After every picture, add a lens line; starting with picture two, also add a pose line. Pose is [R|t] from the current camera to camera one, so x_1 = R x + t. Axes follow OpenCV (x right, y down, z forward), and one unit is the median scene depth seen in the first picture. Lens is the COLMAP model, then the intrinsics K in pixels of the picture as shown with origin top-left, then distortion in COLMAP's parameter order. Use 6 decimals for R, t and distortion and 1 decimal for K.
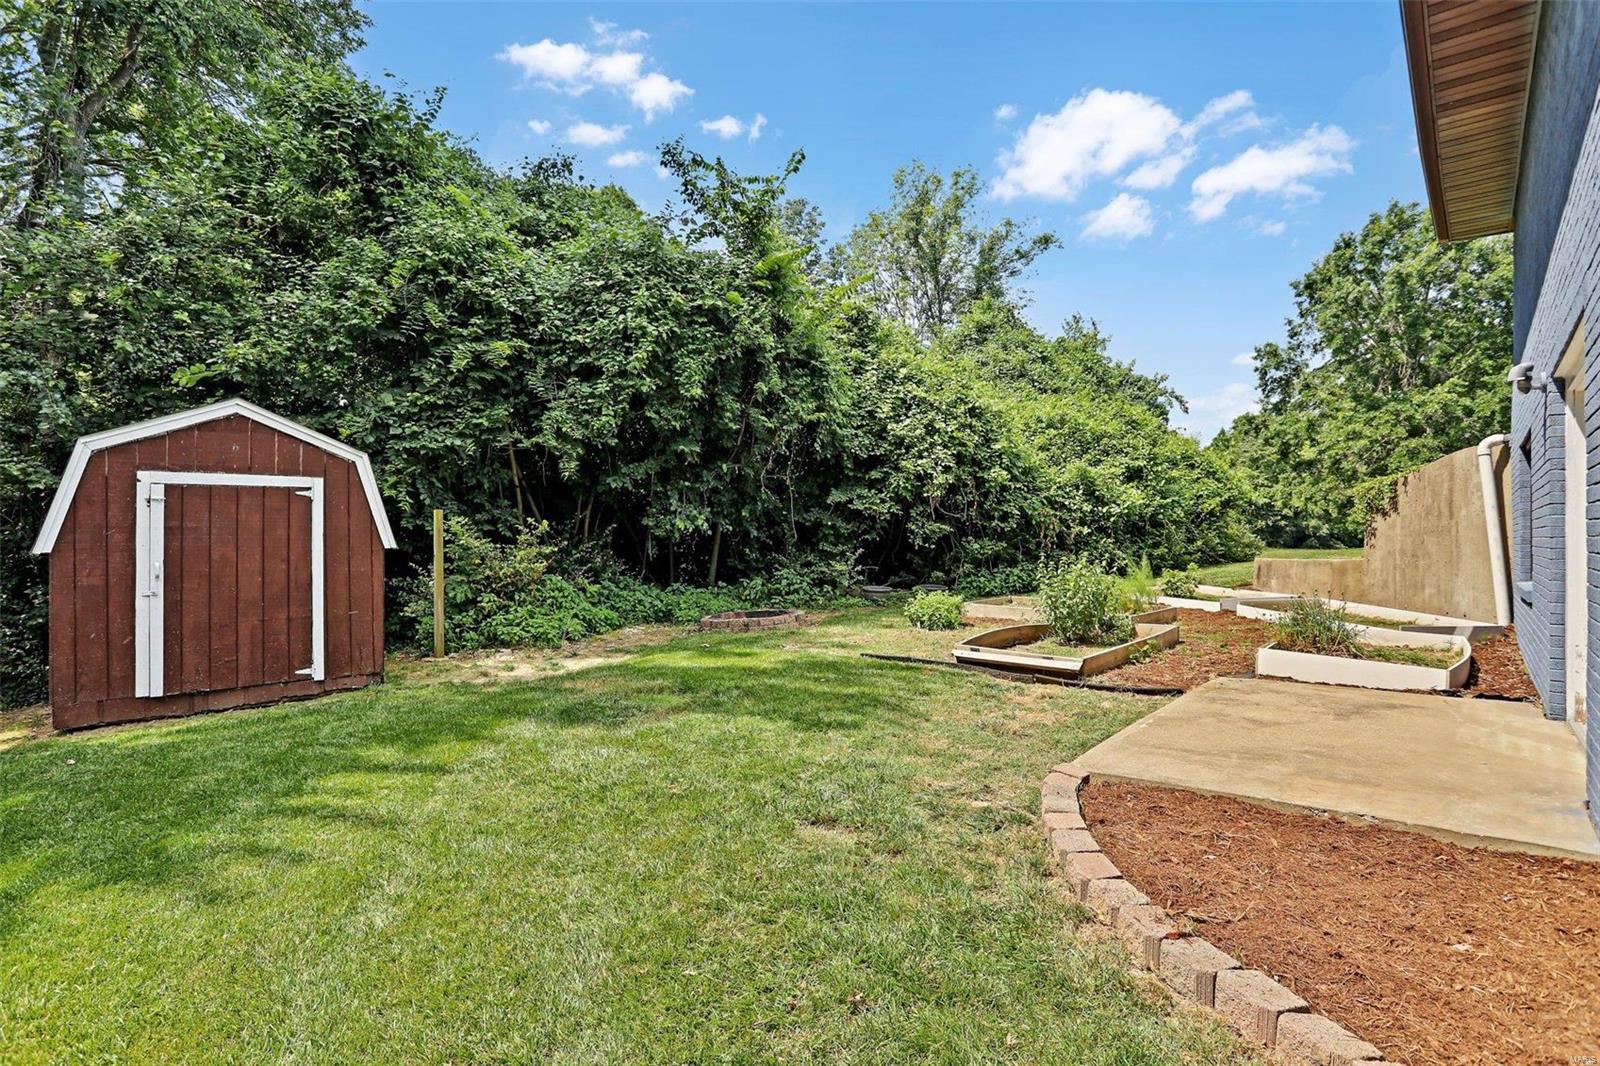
lens RADIAL K [[783.3, 0, 798.7], [0, 783.3, 532.2], [0, 0, 1]] dist [-0.070548, 0.023358]
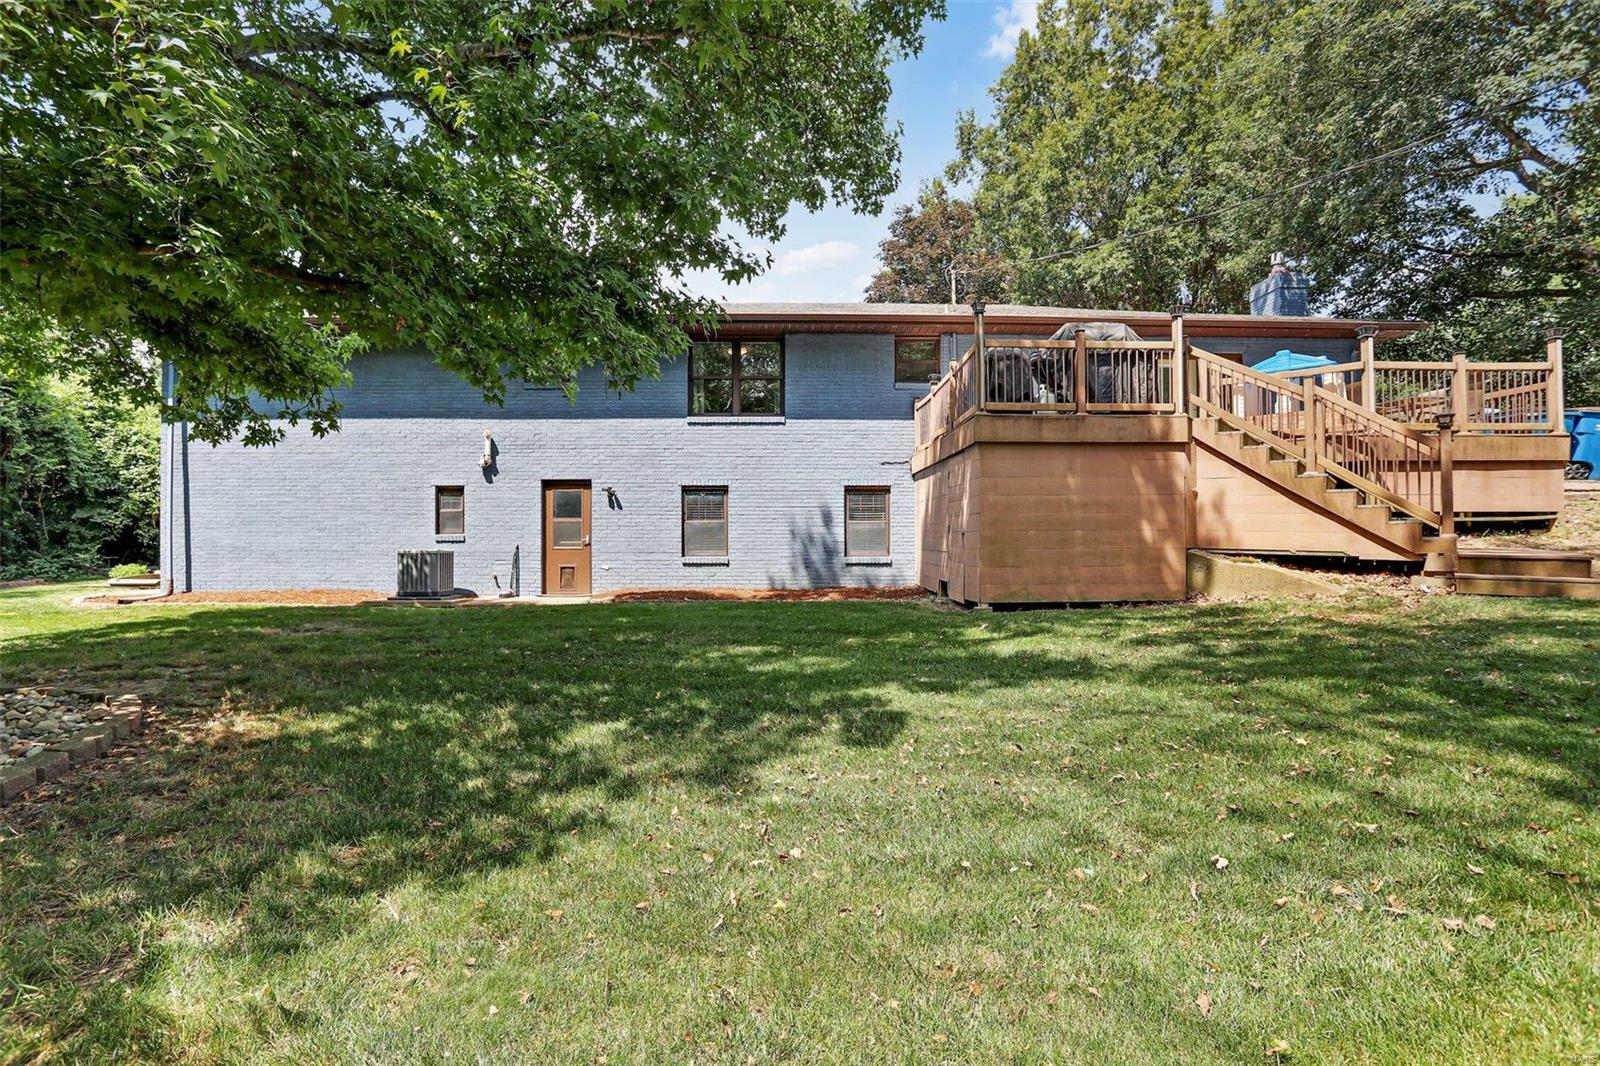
lens RADIAL K [[783.3, 0, 807.4], [0, 783.3, 536.1], [0, 0, 1]] dist [-0.070548, 0.023358]
pose [[0.740009, -0.010911, 0.672508, 0.120671], [0.010844, 0.999932, 0.004291, 0.010079], [-0.672509, 0.004117, 0.740077, -1.158712]]
